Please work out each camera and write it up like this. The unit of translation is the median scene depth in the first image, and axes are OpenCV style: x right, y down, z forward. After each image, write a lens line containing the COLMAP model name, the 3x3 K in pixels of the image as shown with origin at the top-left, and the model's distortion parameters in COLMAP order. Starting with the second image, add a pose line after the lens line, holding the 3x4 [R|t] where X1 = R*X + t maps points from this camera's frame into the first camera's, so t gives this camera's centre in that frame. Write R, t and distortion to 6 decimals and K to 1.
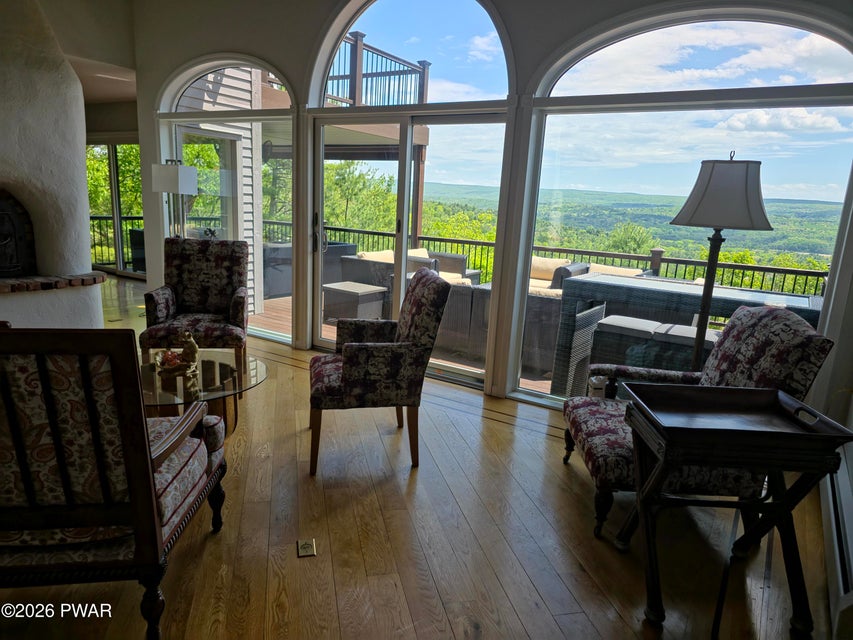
lens RADIAL K [[571.9, 0, 423.1], [0, 571.9, 319.0], [0, 0, 1]] dist [0.023410, -0.012905]
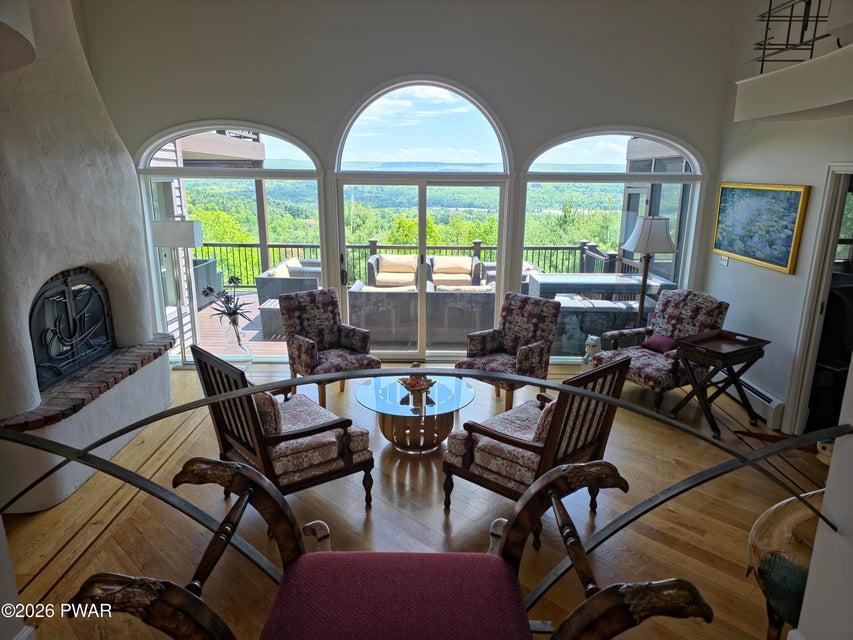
lens RADIAL K [[571.9, 0, 427.5], [0, 571.9, 325.6], [0, 0, 1]] dist [0.023410, -0.012905]
pose [[0.842579, -0.179261, 0.507864, -0.820577], [0.146684, 0.983715, 0.103863, -0.160113], [-0.518212, -0.013017, 0.855153, -0.190413]]
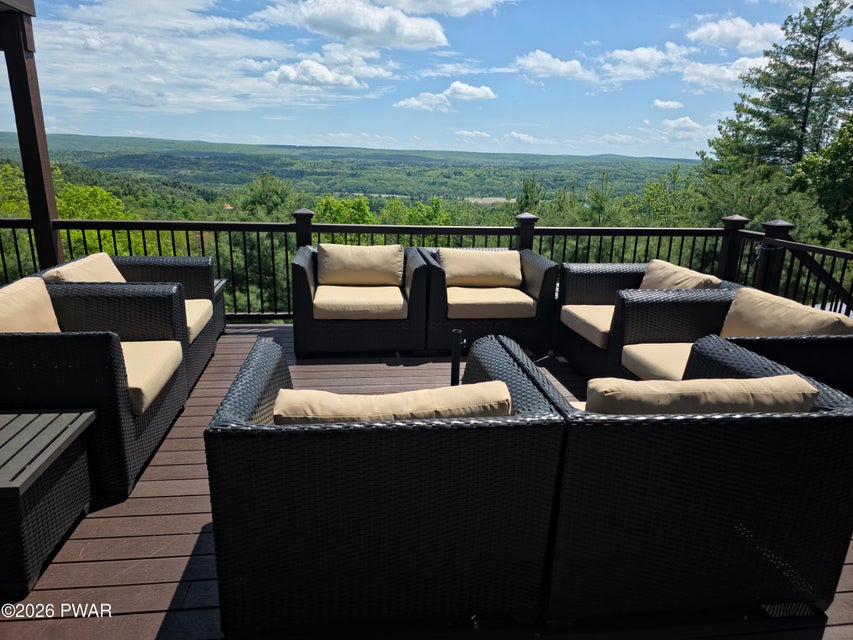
lens RADIAL K [[571.9, 0, 430.0], [0, 571.9, 319.4], [0, 0, 1]] dist [0.023410, -0.012905]
pose [[0.762794, -0.198188, 0.615522, -0.188982], [0.145541, 0.980070, 0.135203, -0.217127], [-0.630050, -0.013548, 0.776436, 1.123845]]
